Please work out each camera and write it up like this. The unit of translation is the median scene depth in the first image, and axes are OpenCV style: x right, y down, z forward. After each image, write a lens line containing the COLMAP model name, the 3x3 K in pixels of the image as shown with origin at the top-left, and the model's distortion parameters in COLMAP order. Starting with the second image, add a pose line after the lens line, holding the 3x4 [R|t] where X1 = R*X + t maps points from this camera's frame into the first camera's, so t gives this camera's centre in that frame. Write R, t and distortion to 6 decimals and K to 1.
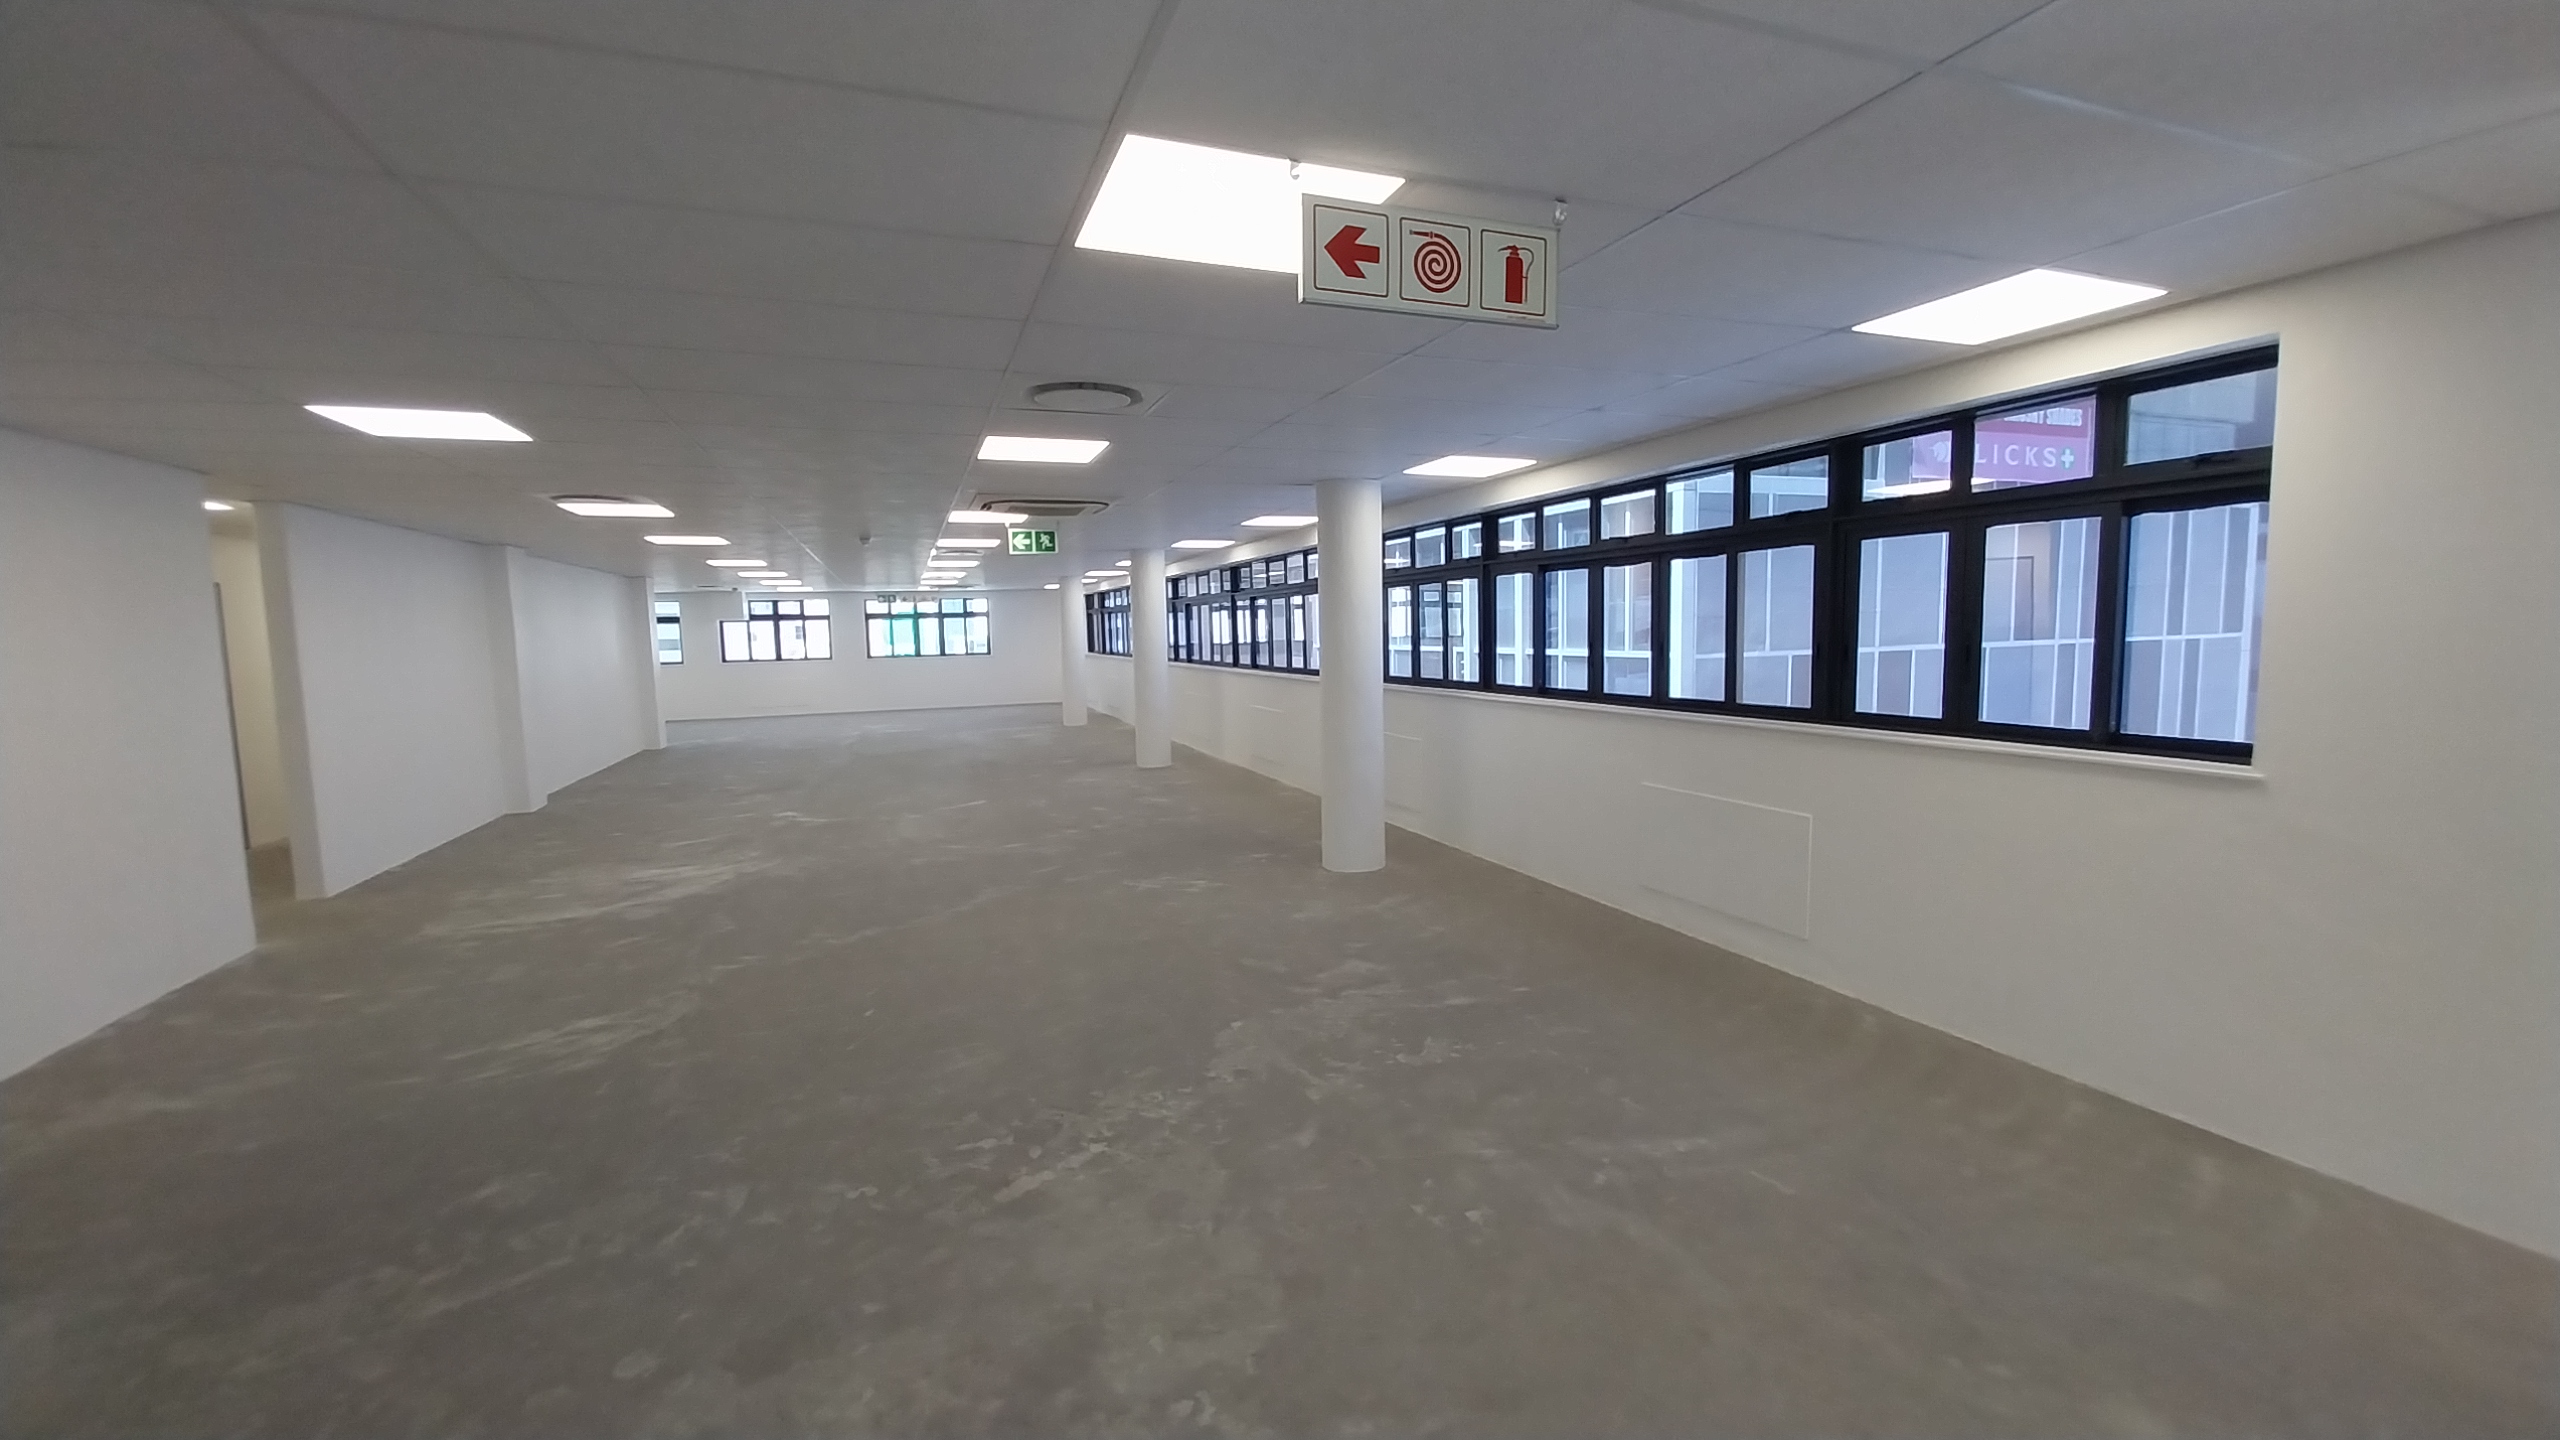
lens RADIAL K [[1013.7, 0, 1296.1], [0, 1013.7, 715.7], [0, 0, 1]] dist [0.017469, -0.012156]
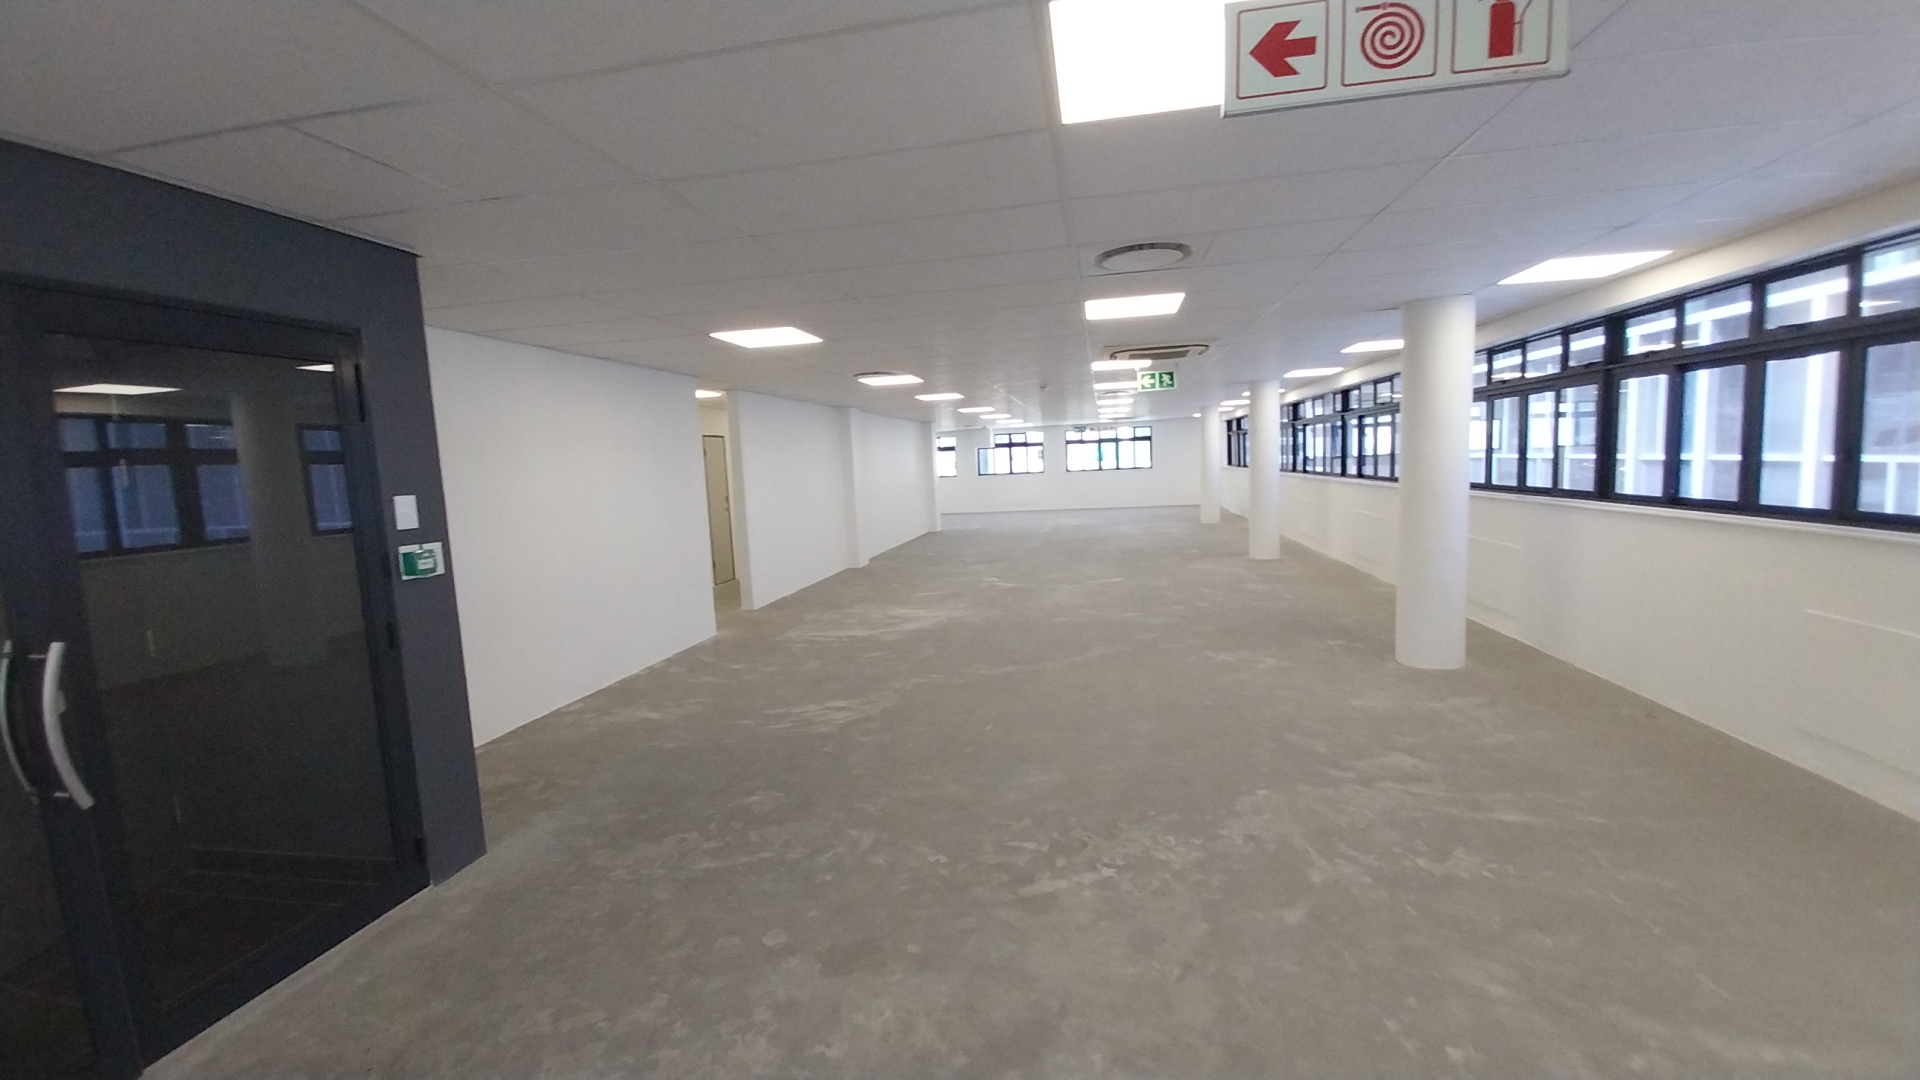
lens RADIAL K [[751.7, 0, 960.0], [0, 751.7, 540.0], [0, 0, 1]] dist [0.021336, -0.015246]
pose [[0.847055, 0.037275, -0.530196, 0.066620], [-0.018371, 0.998995, 0.040885, -0.006071], [0.531187, -0.024891, 0.846889, 0.076289]]
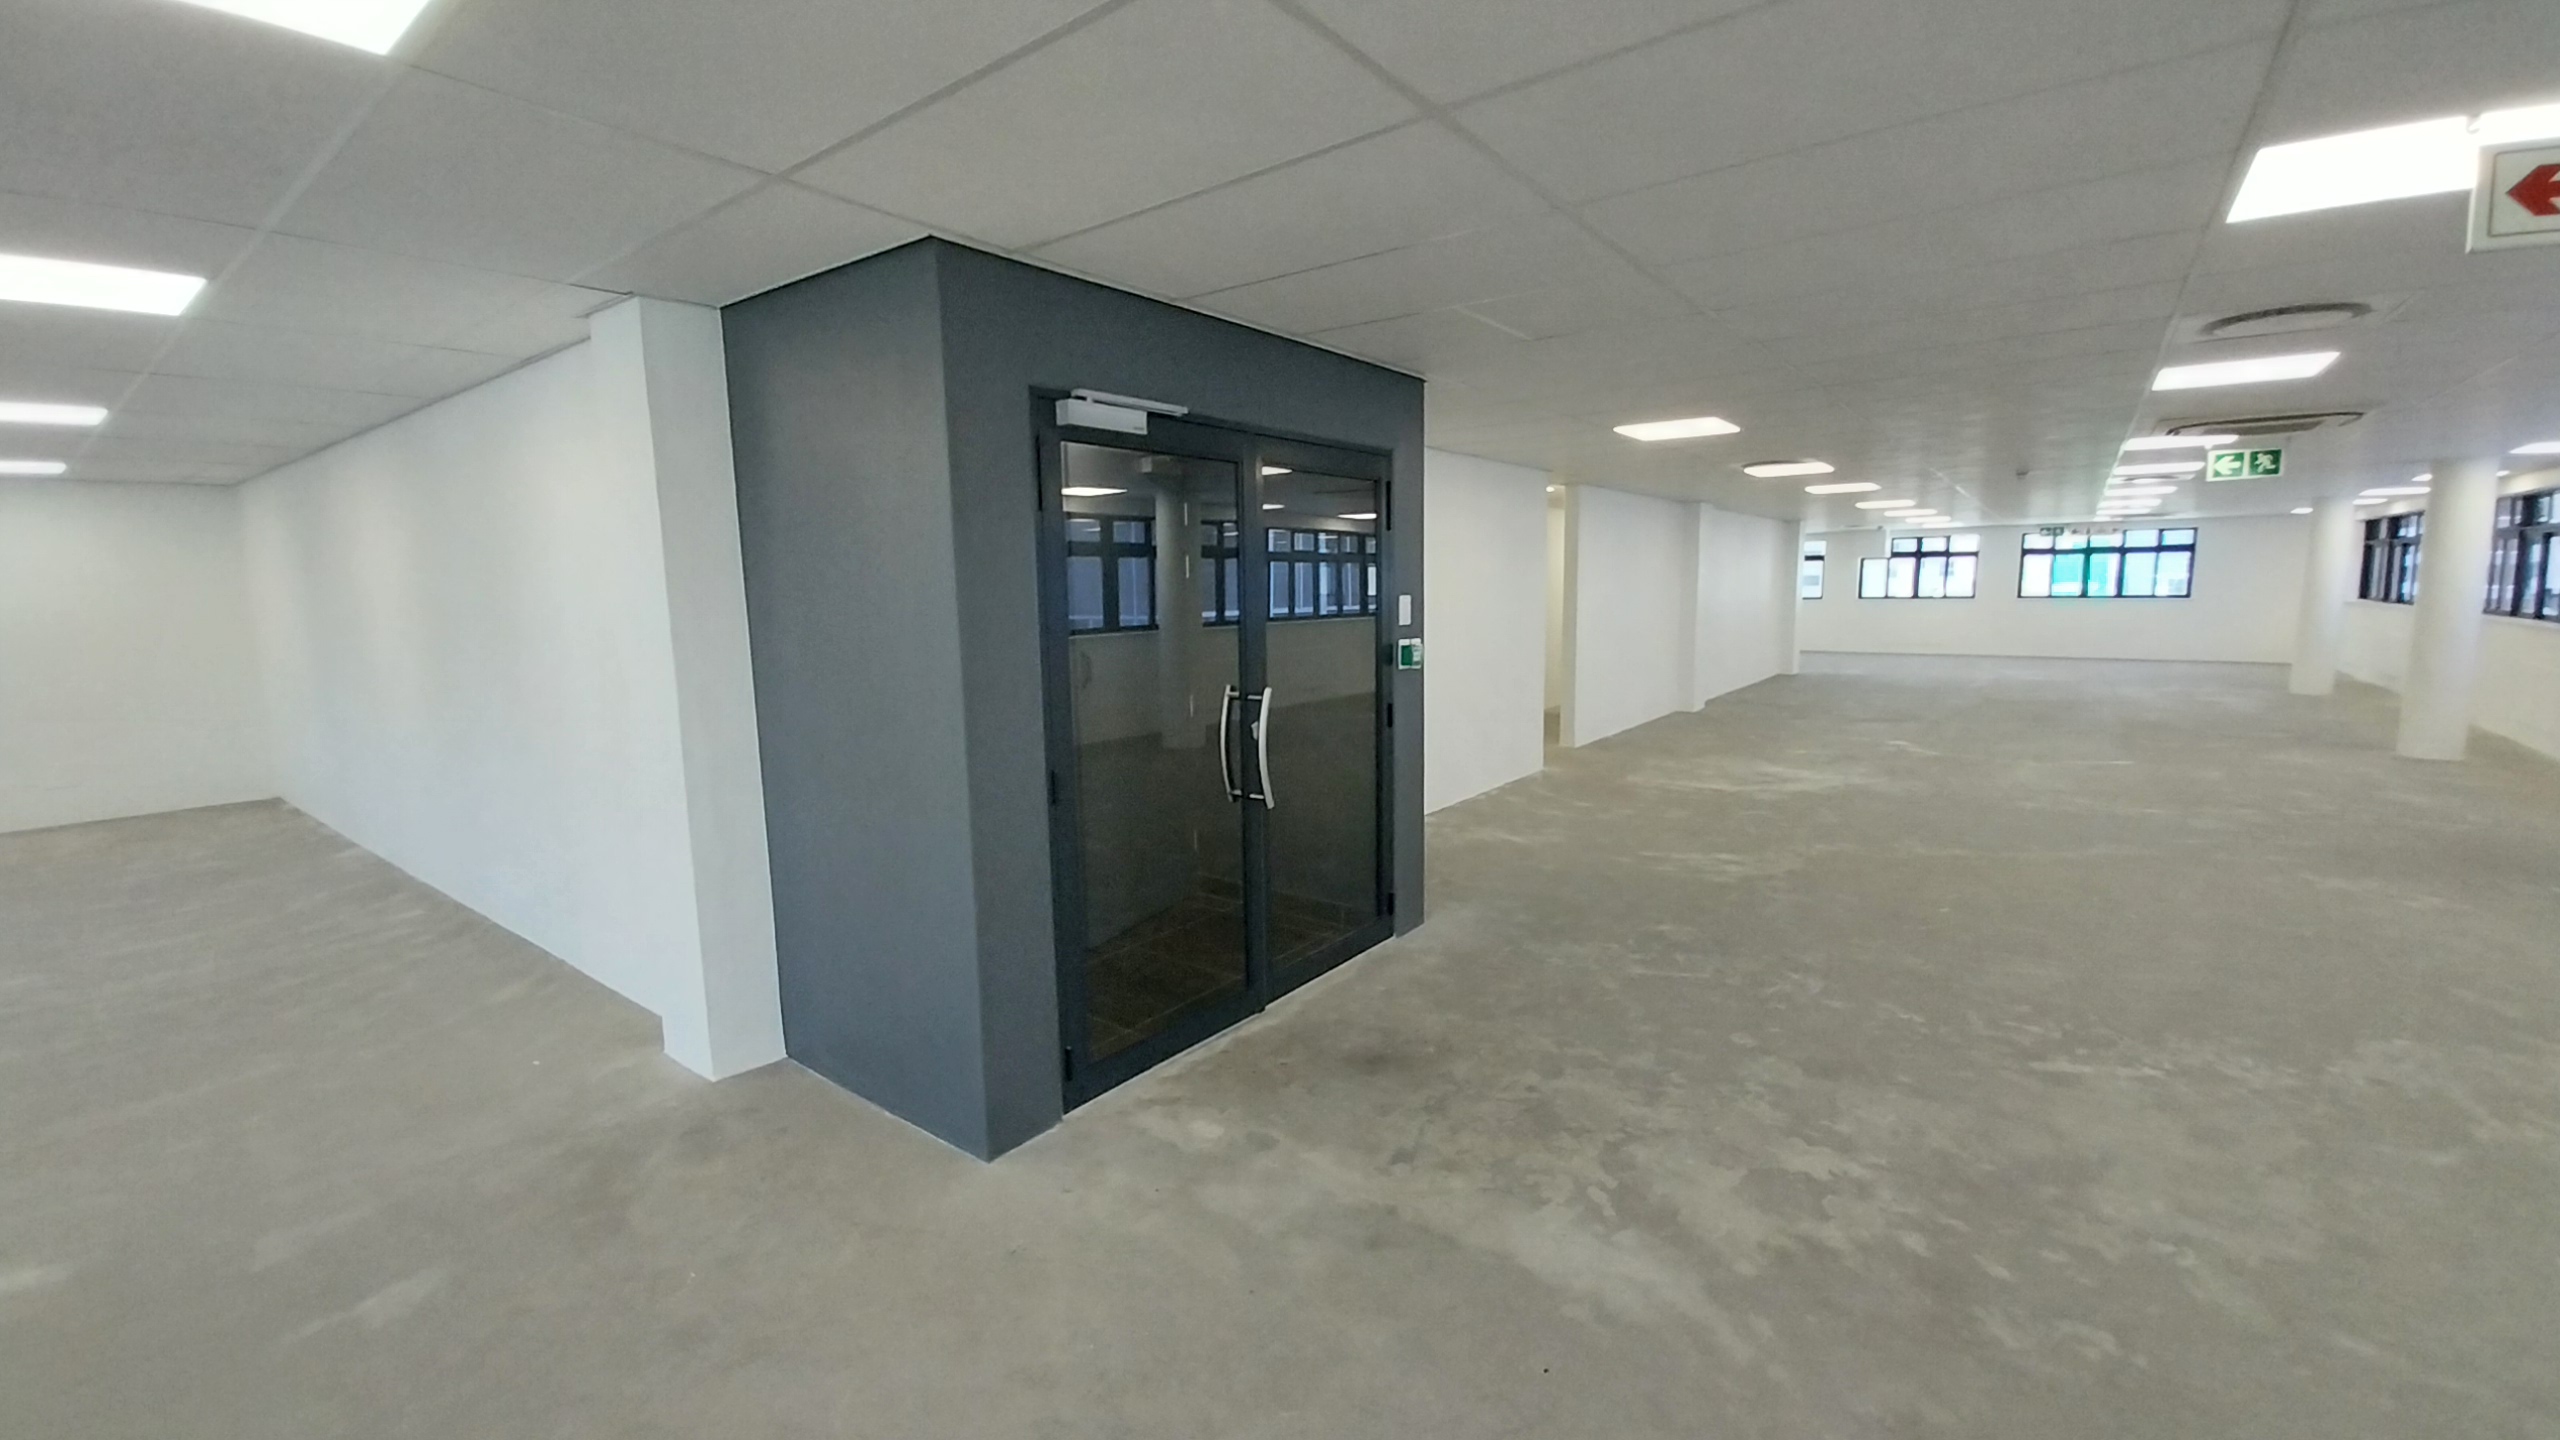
lens RADIAL K [[1002.3, 0, 1280.0], [0, 1002.3, 720.0], [0, 0, 1]] dist [0.021336, -0.015246]
pose [[0.513388, 0.129749, -0.848291, 0.096890], [-0.072580, 0.991527, 0.107731, 0.010276], [0.855082, 0.006261, 0.518455, -0.168333]]
